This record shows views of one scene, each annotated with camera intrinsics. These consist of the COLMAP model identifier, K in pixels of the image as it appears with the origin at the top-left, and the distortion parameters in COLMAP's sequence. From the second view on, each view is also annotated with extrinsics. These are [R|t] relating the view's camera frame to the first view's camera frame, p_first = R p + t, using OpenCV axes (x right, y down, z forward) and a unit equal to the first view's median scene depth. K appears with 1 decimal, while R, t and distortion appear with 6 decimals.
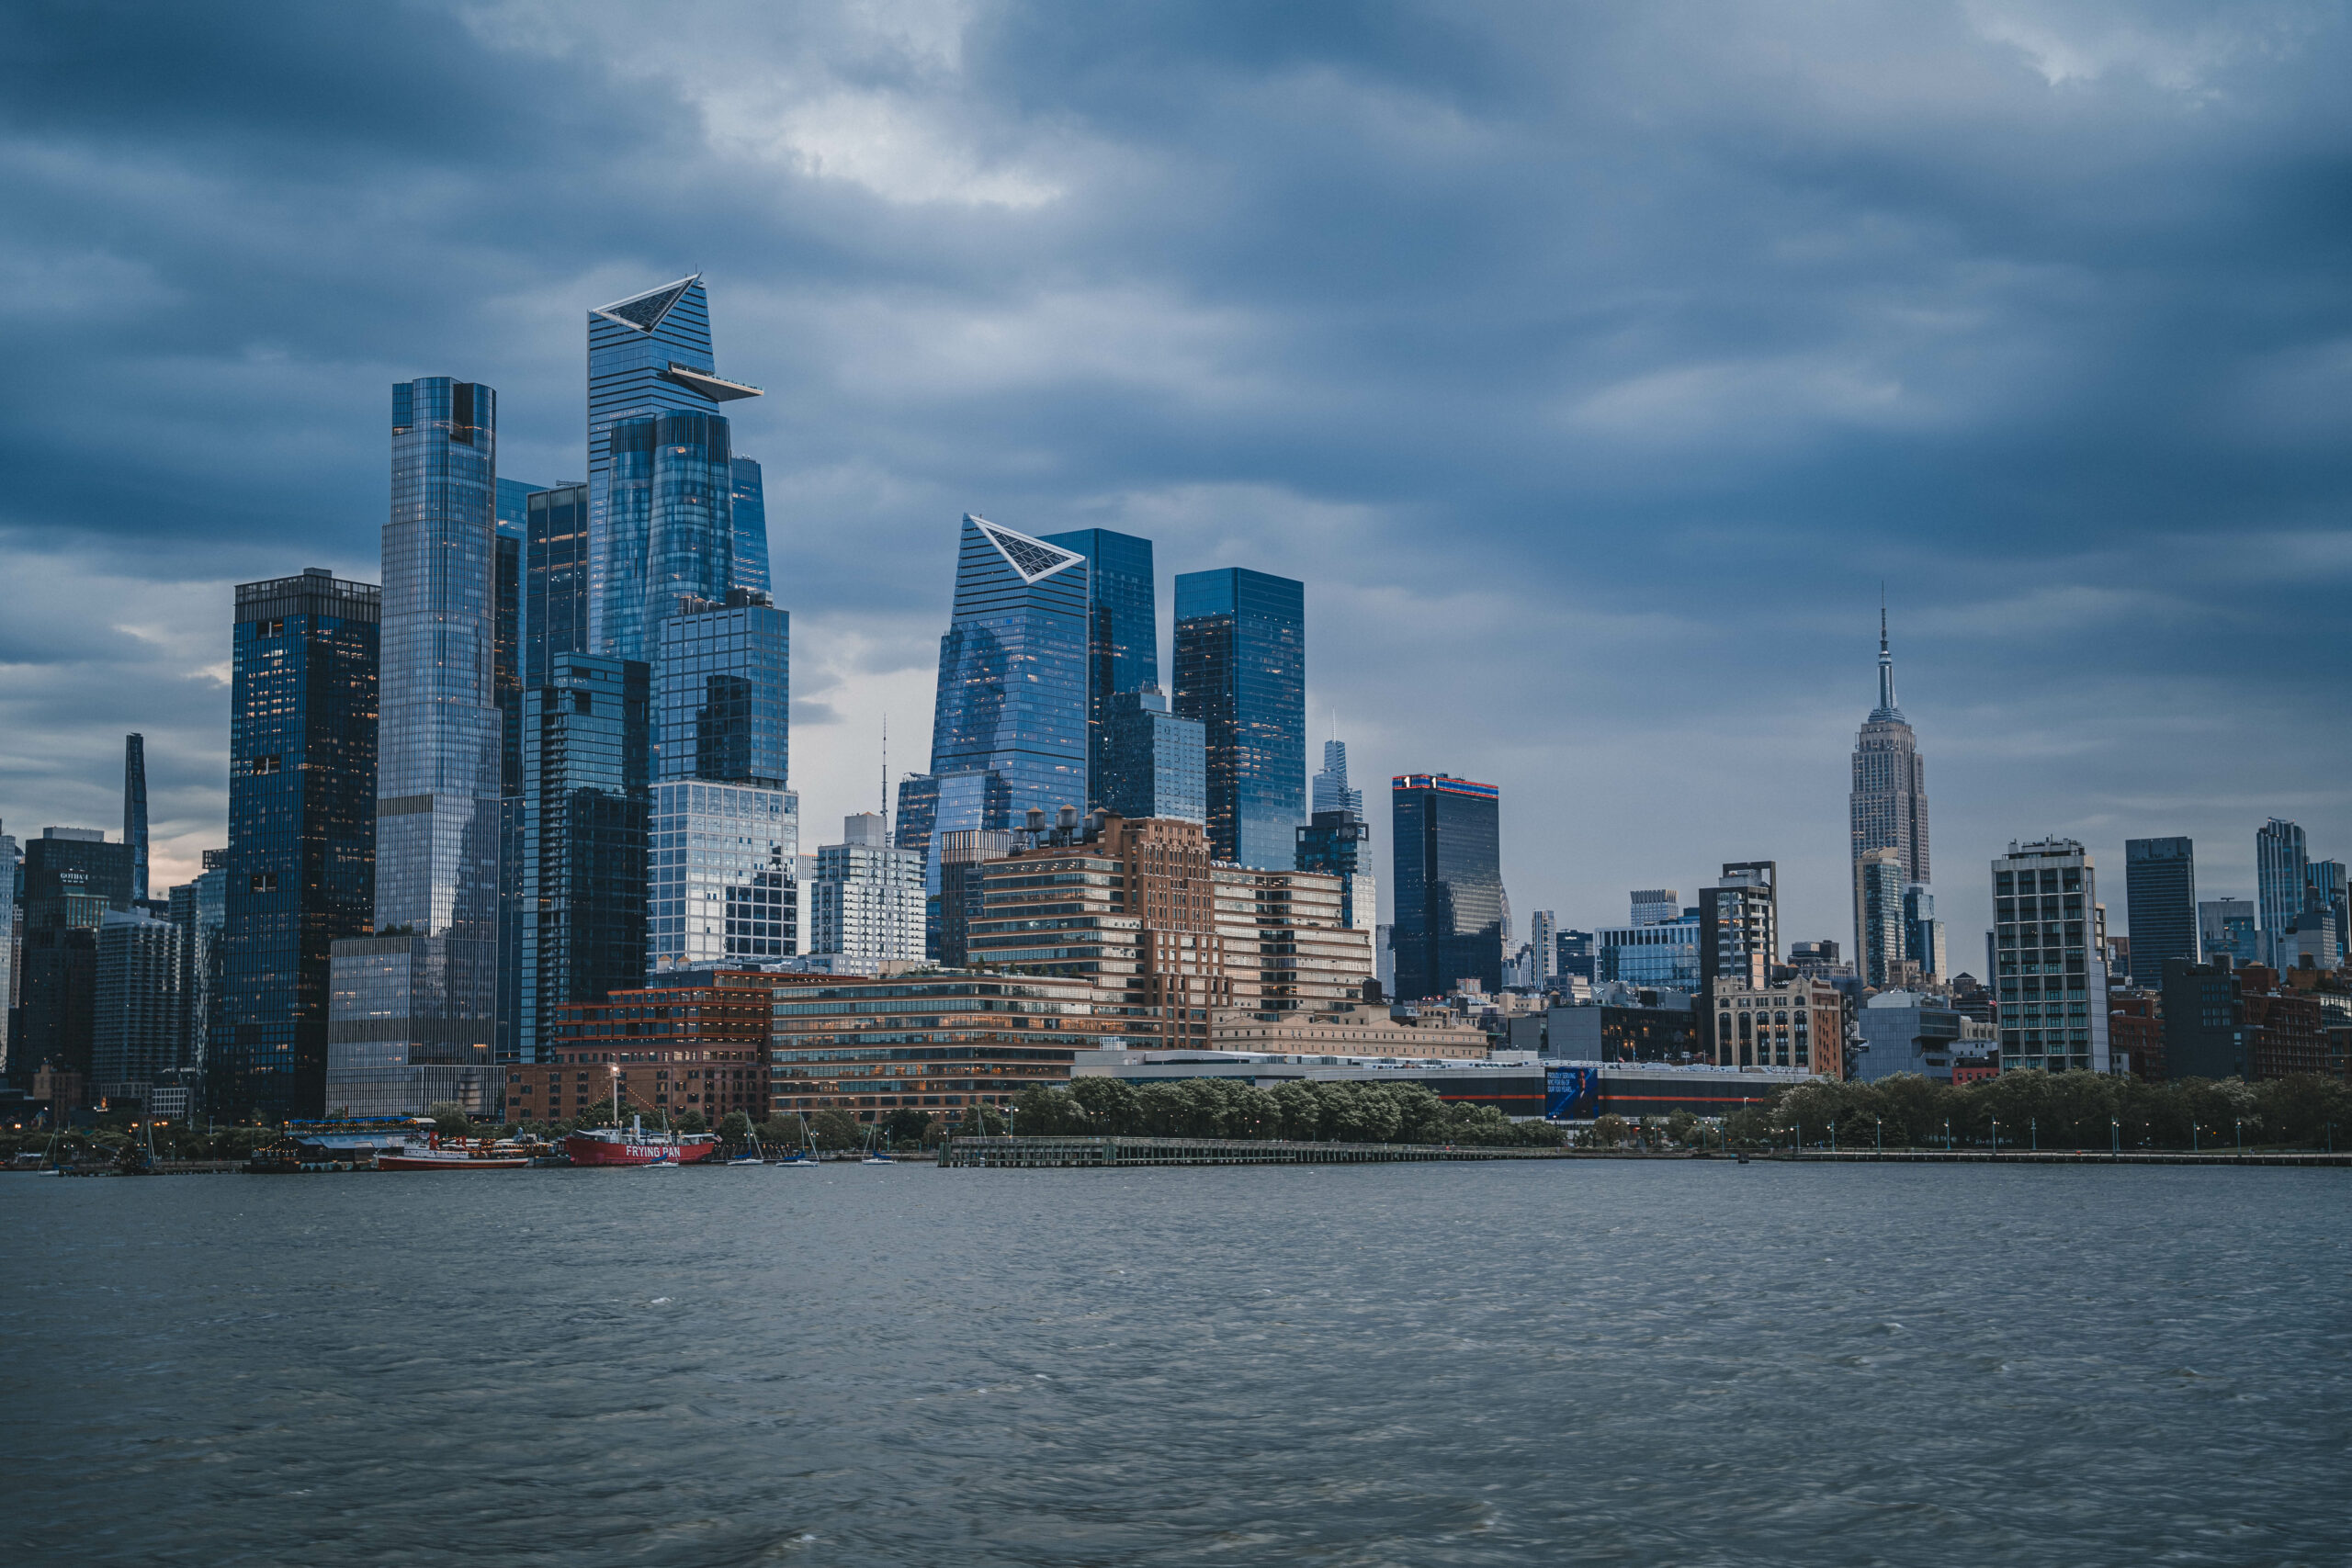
lens RADIAL K [[3155.9, 0, 1172.8], [0, 3155.9, 775.2], [0, 0, 1]] dist [0.115114, 0.000000]
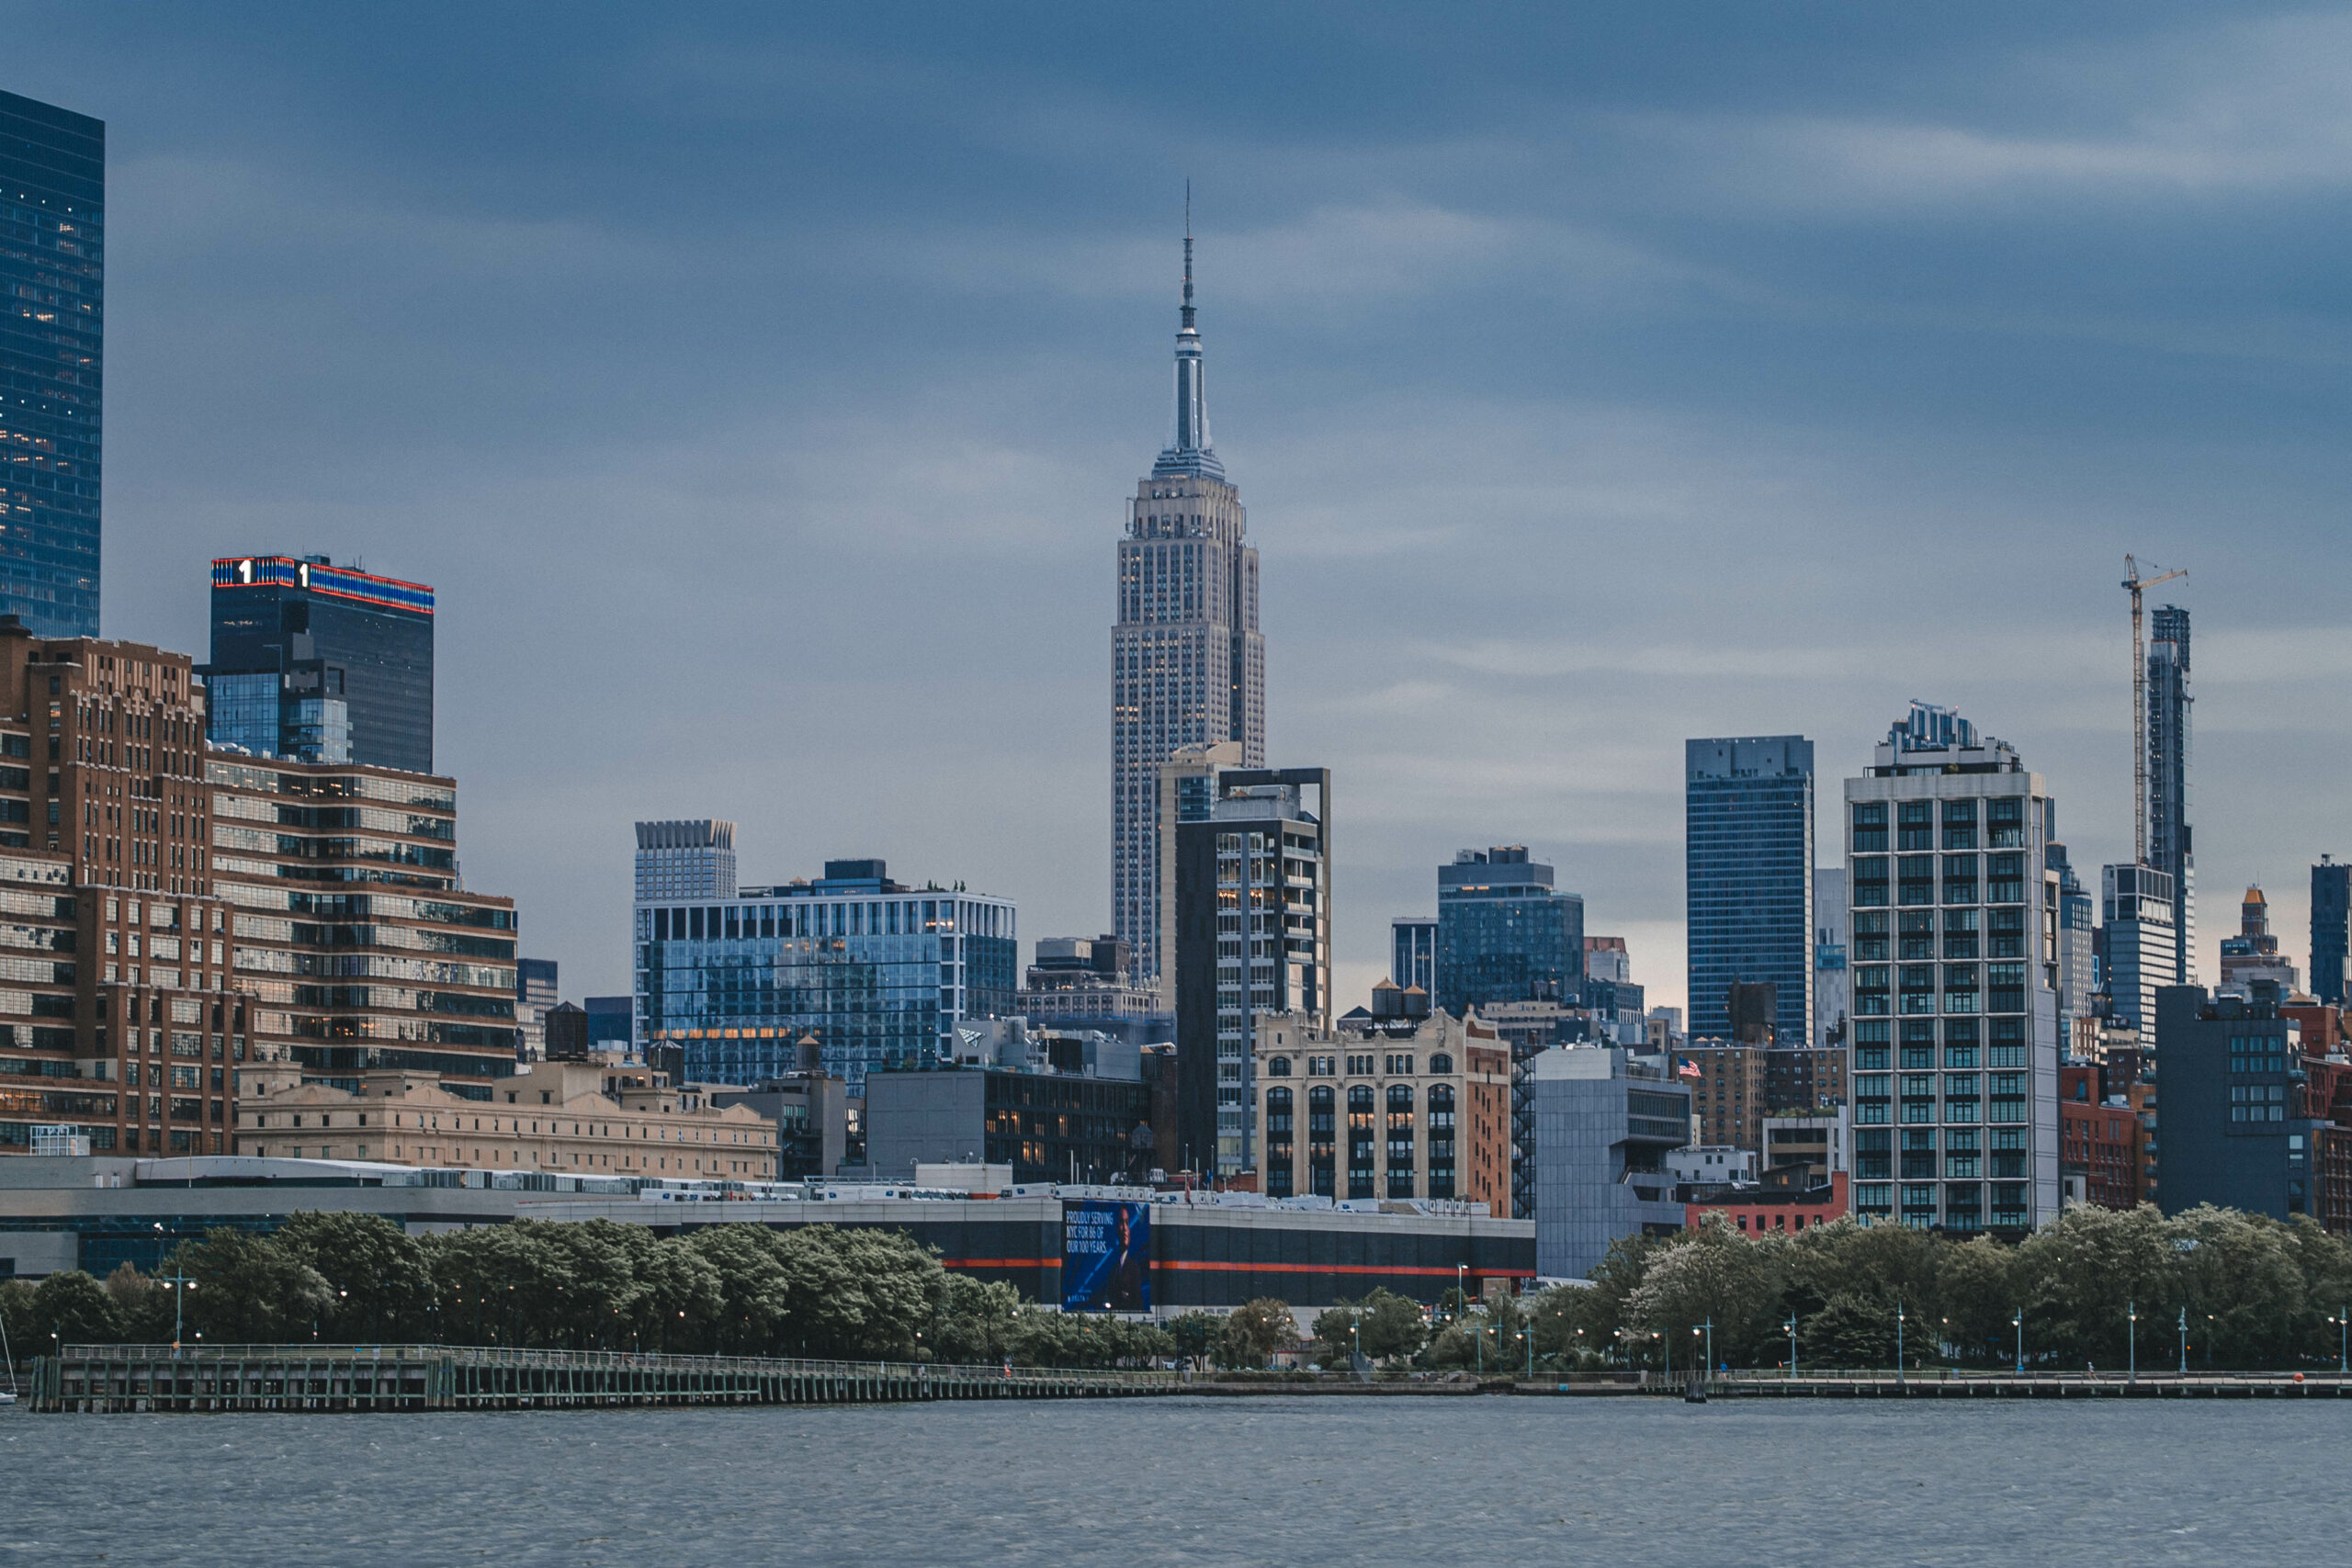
lens RADIAL K [[6898.3, 0, 1172.2], [0, 6898.3, 781.5], [0, 0, 1]] dist [-0.065027, 0.000000]
pose [[0.961424, 0.024930, 0.273939, -0.126413], [-0.033504, 0.999083, 0.026666, 0.002643], [-0.273023, -0.034815, 0.961377, 0.018065]]
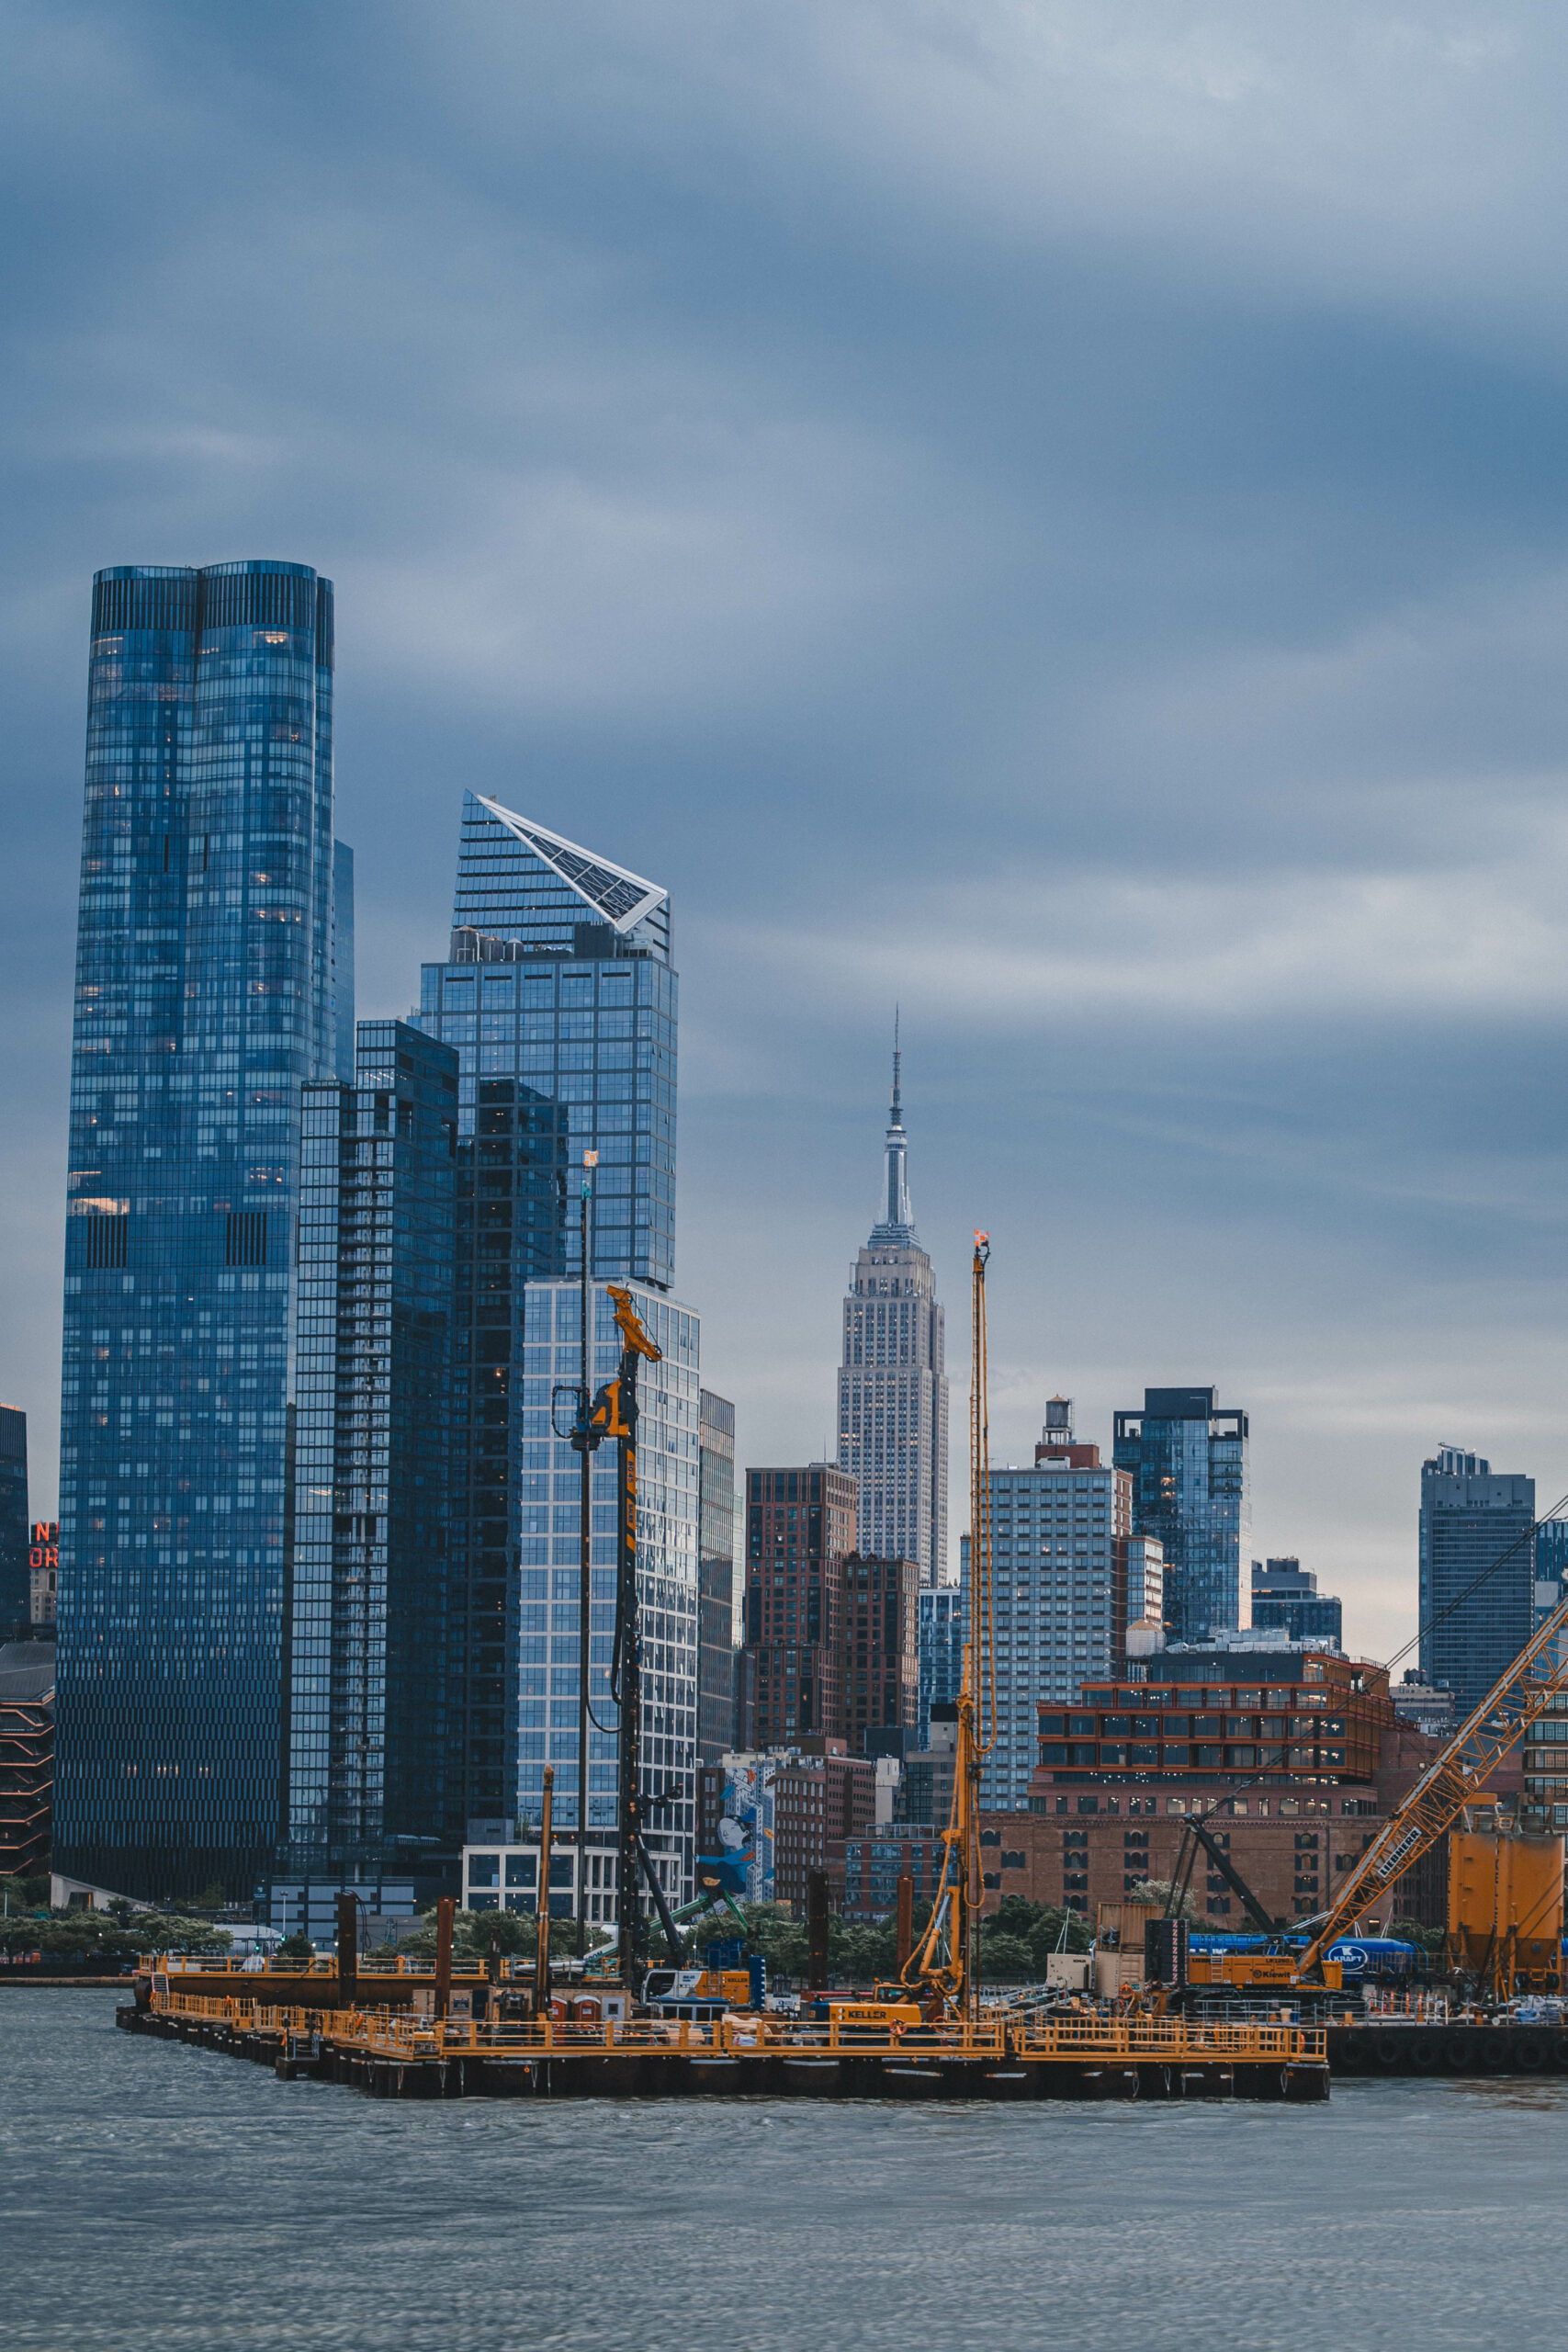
lens RADIAL K [[5824.3, 0, 789.1], [0, 5824.3, 1185.1], [0, 0, 1]] dist [-0.010096, 0.000000]
pose [[0.899642, 0.068683, 0.431192, -0.545348], [-0.060875, 0.997635, -0.031901, 0.015107], [-0.432364, 0.002451, 0.901696, 0.101713]]
